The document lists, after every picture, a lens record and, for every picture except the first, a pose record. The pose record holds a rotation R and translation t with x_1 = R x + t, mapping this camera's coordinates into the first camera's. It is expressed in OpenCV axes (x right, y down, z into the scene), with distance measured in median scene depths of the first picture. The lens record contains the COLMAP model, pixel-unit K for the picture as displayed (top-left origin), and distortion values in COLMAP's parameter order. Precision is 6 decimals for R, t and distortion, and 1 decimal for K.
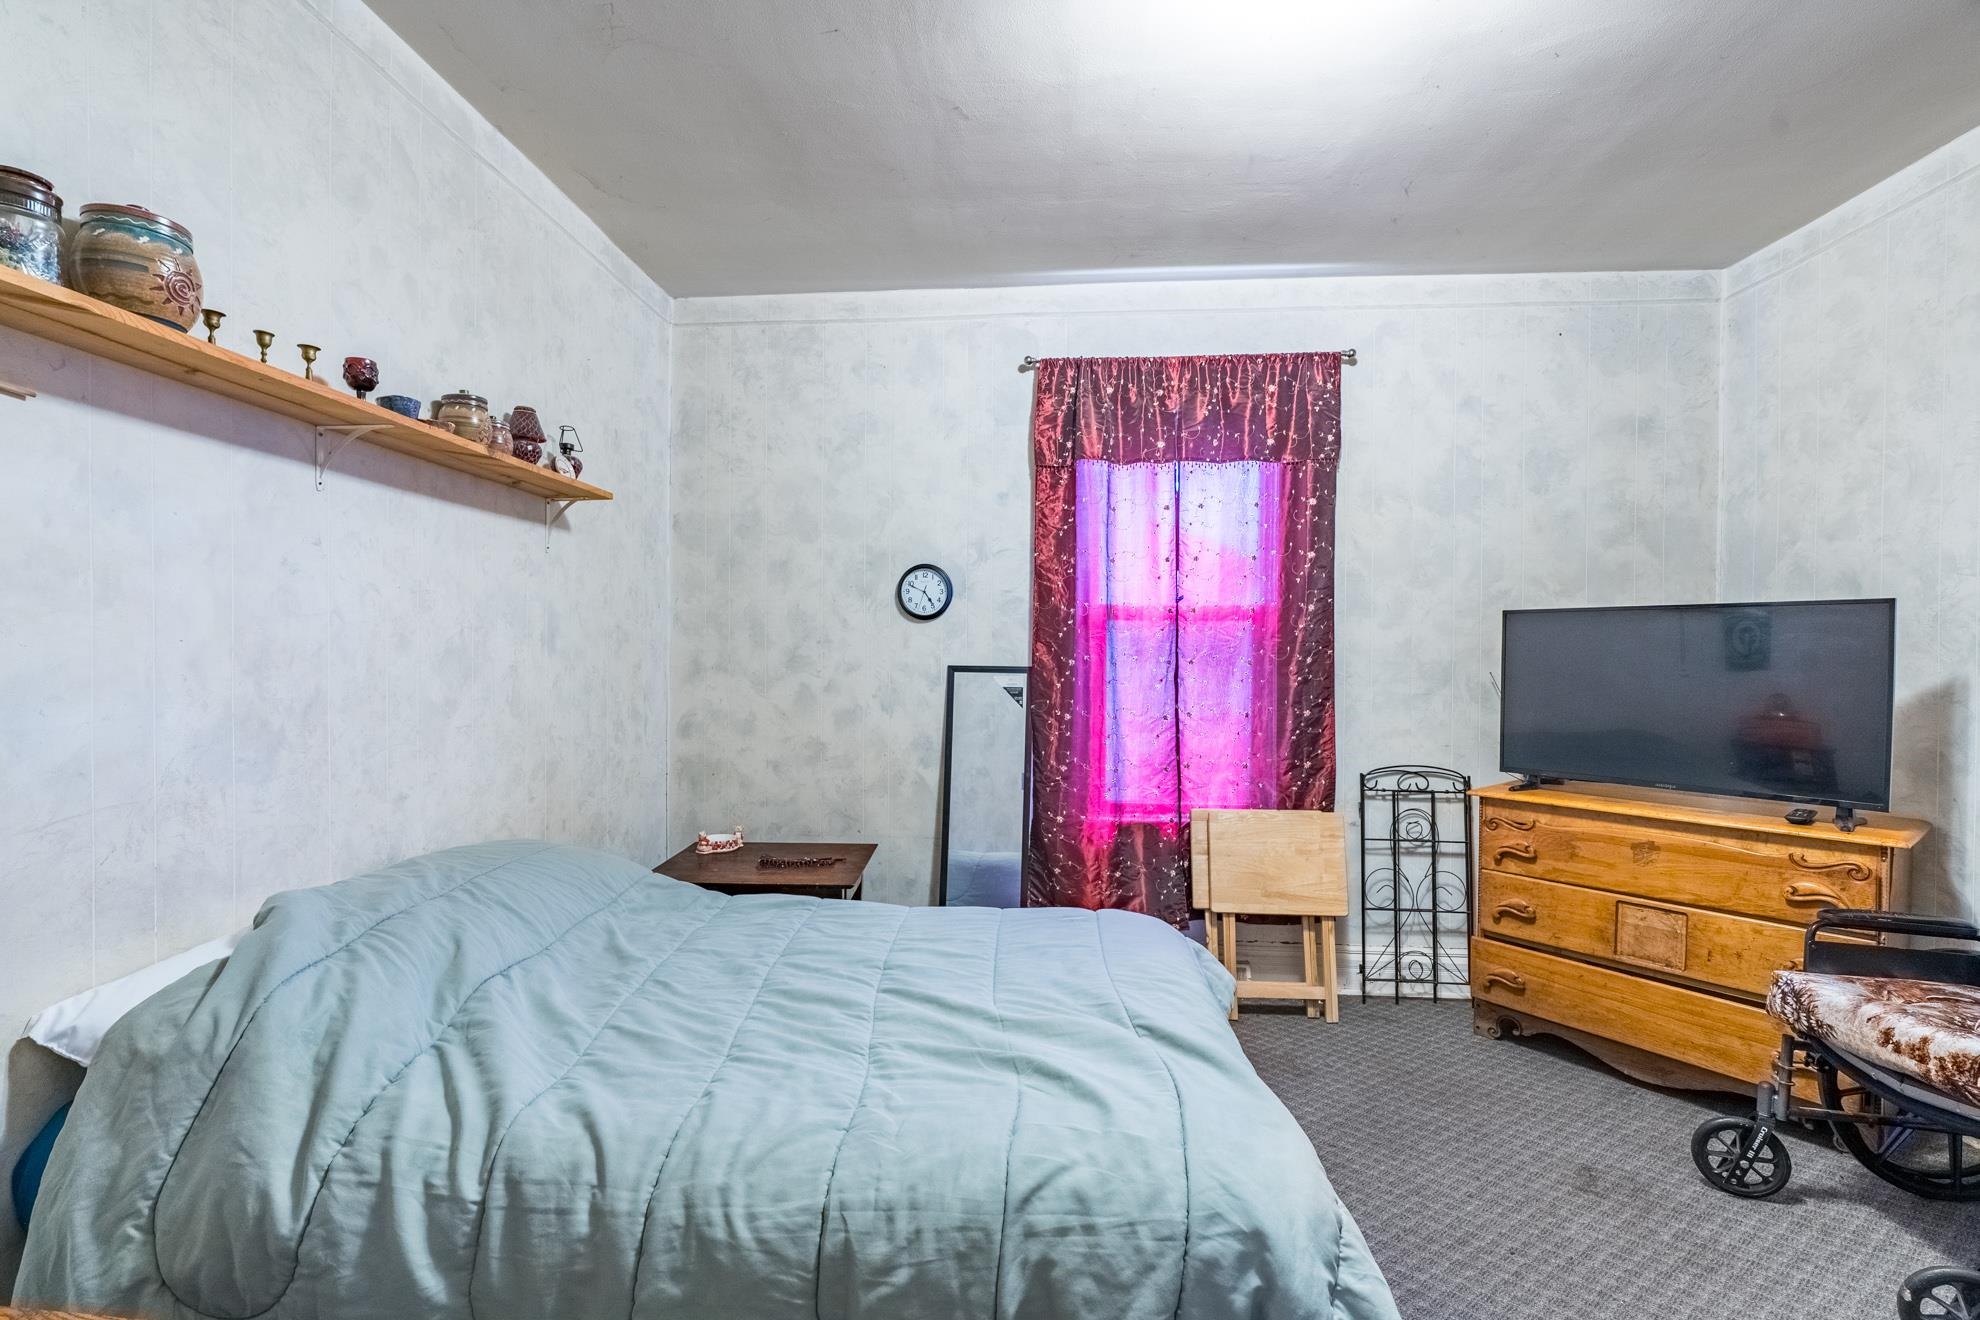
lens RADIAL K [[906.2, 0, 1000.3], [0, 906.2, 621.0], [0, 0, 1]] dist [-0.004085, 0.000472]
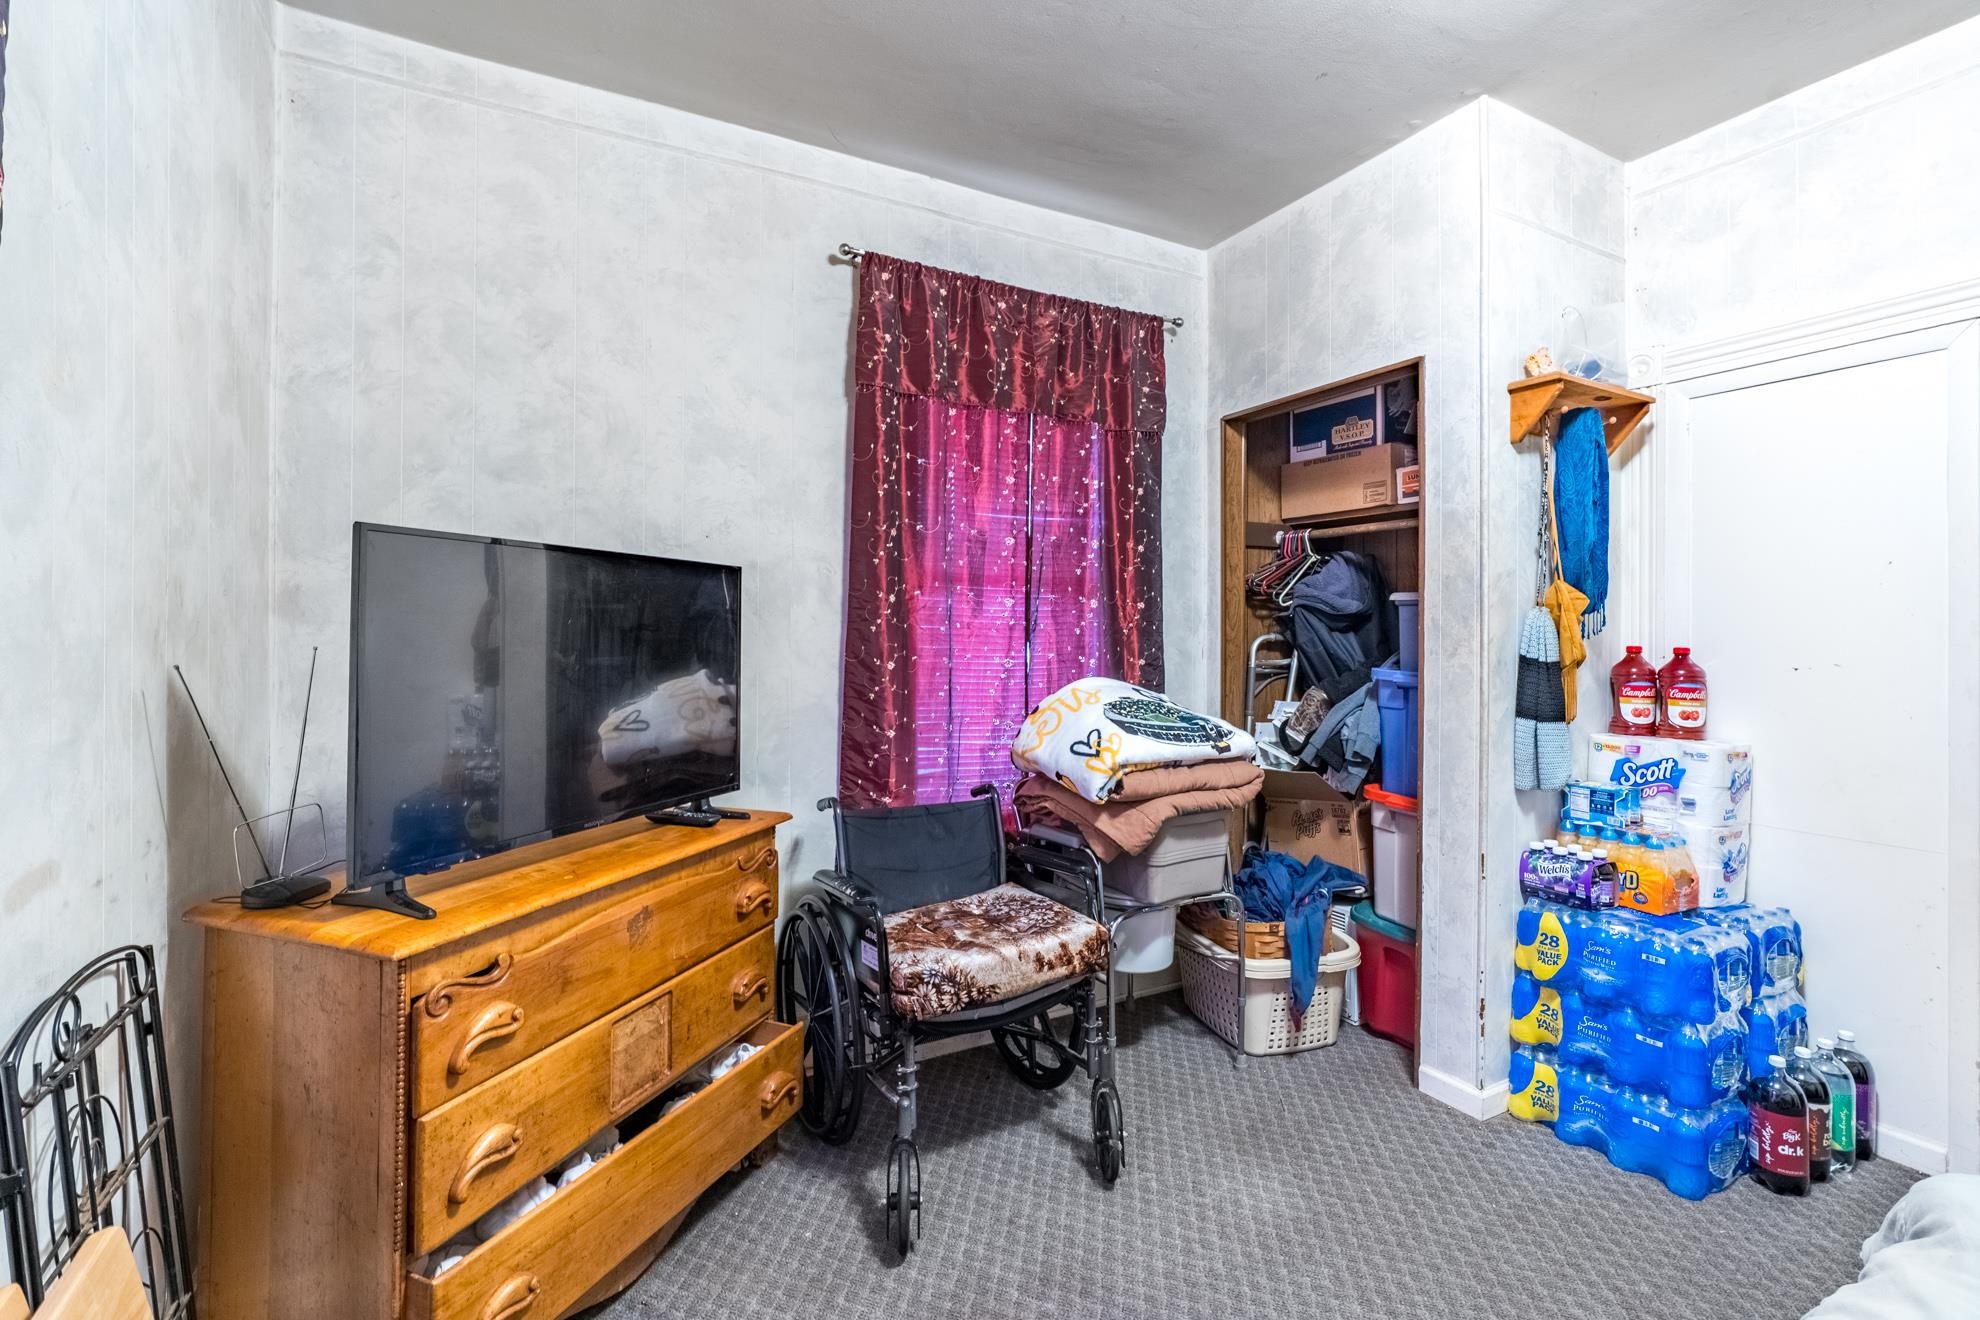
lens RADIAL K [[906.2, 0, 1000.3], [0, 906.2, 621.0], [0, 0, 1]] dist [-0.004085, 0.000472]
pose [[-0.516122, 0.006620, 0.856489, 0.018000], [-0.036926, 0.998868, -0.029972, 0.043697], [-0.855719, -0.047096, -0.515294, 1.066598]]
